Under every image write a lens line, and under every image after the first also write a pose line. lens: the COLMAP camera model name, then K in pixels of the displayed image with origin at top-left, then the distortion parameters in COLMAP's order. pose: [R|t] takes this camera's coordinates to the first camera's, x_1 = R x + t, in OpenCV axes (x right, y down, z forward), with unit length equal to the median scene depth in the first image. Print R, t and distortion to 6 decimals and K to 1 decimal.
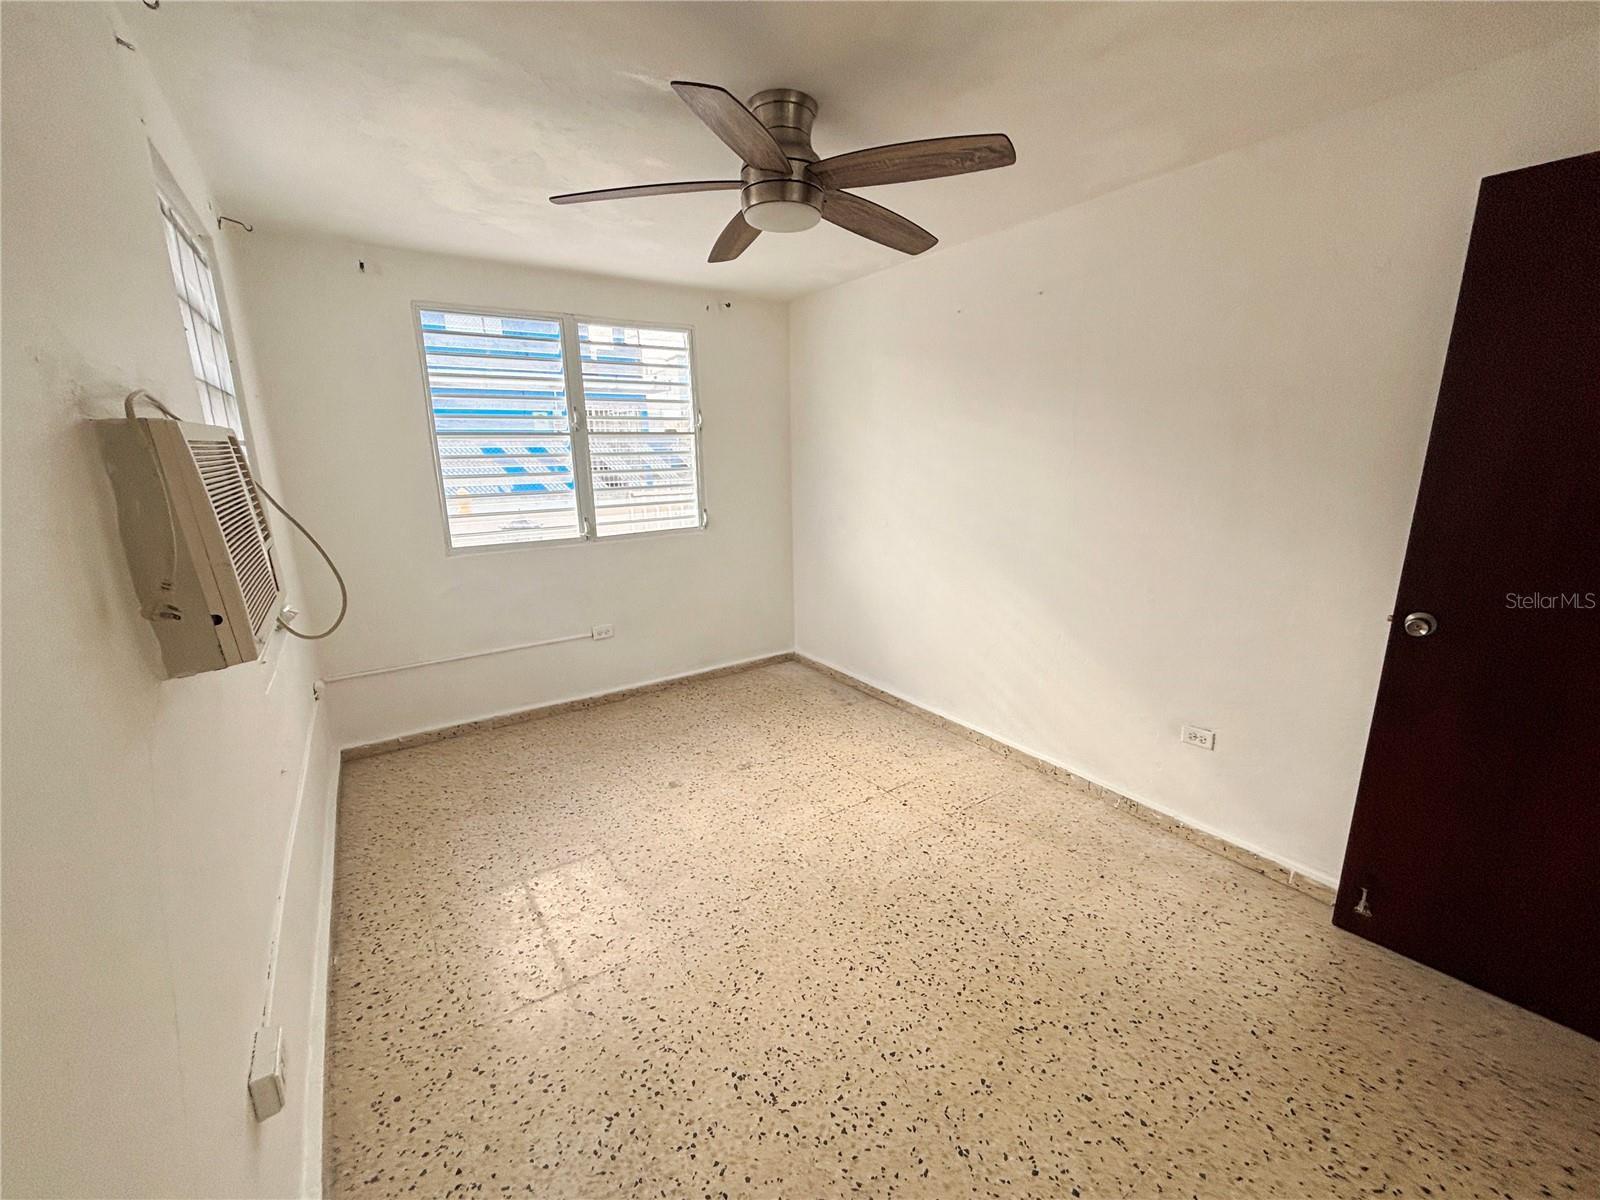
lens RADIAL K [[647.7, 0, 800.0], [0, 647.7, 600.0], [0, 0, 1]] dist [-0.000078, -0.000070]
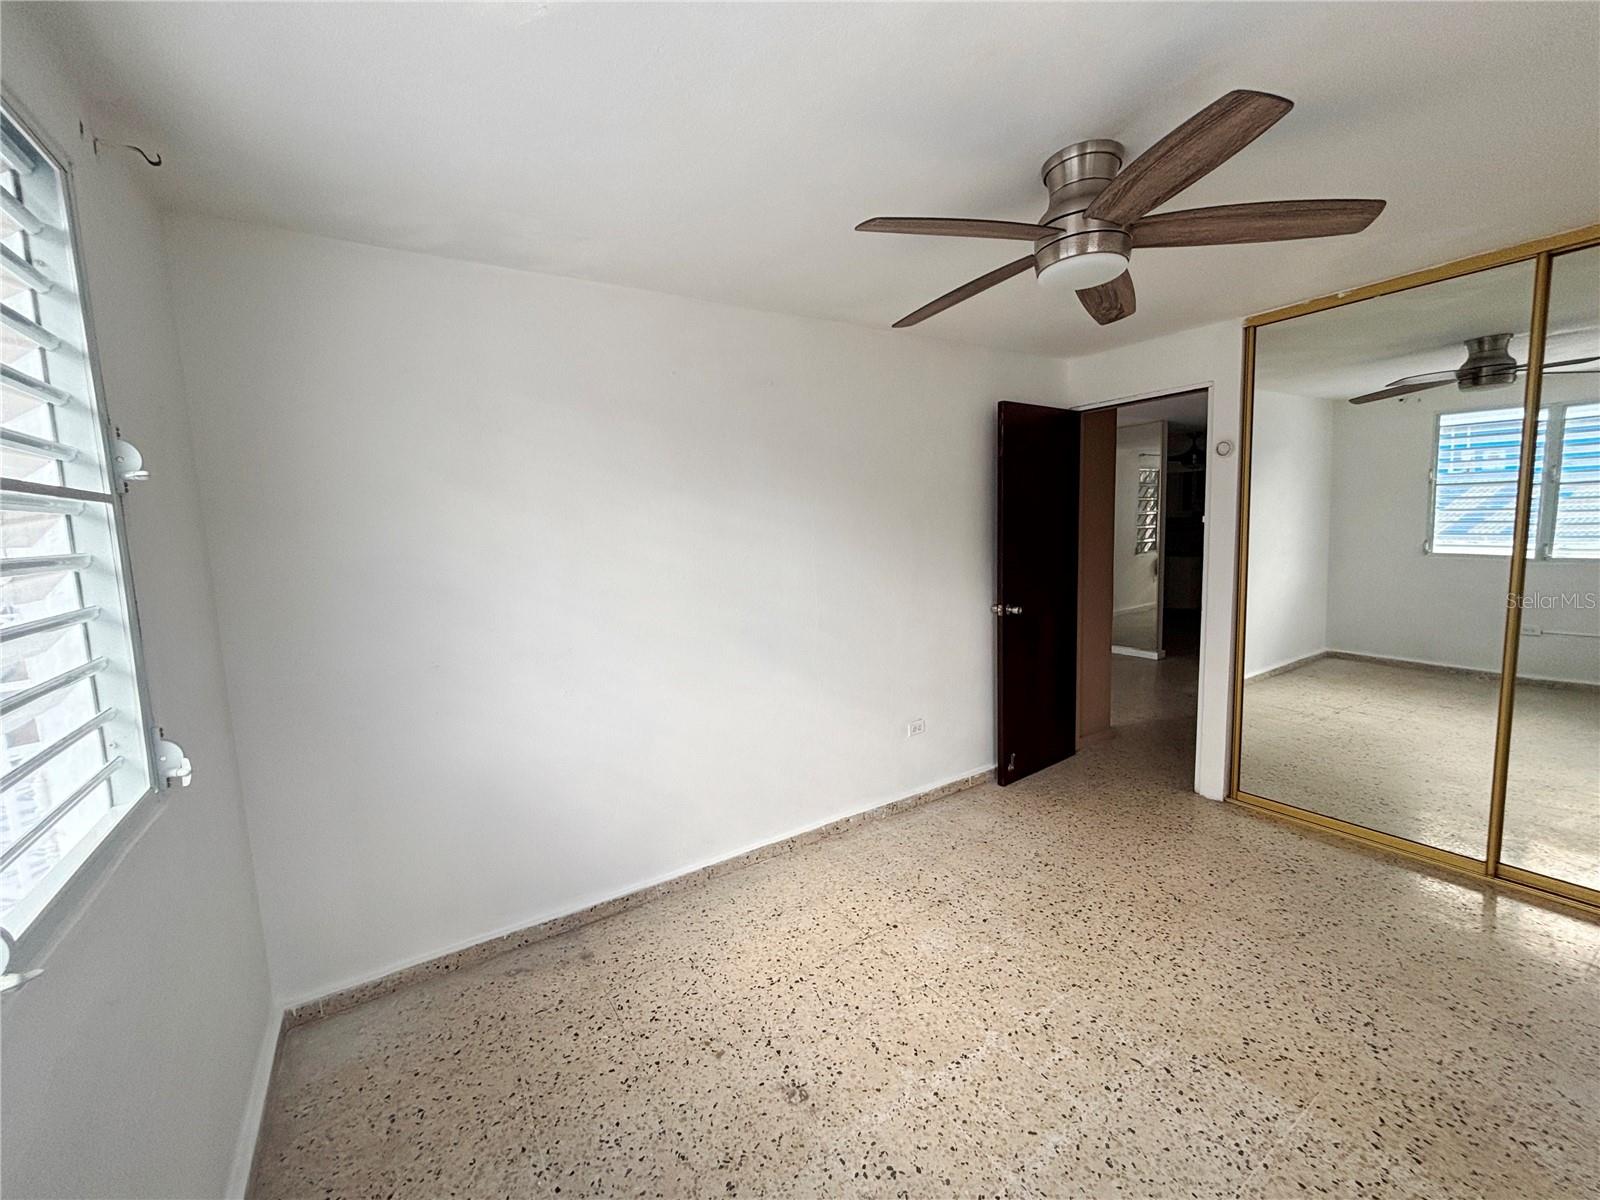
lens RADIAL K [[647.7, 0, 800.0], [0, 647.7, 600.0], [0, 0, 1]] dist [-0.000078, -0.000070]
pose [[0.026492, -0.099873, 0.994647, -0.654470], [0.264573, 0.960216, 0.089369, -0.212507], [-0.964002, 0.260789, 0.051862, 0.954162]]
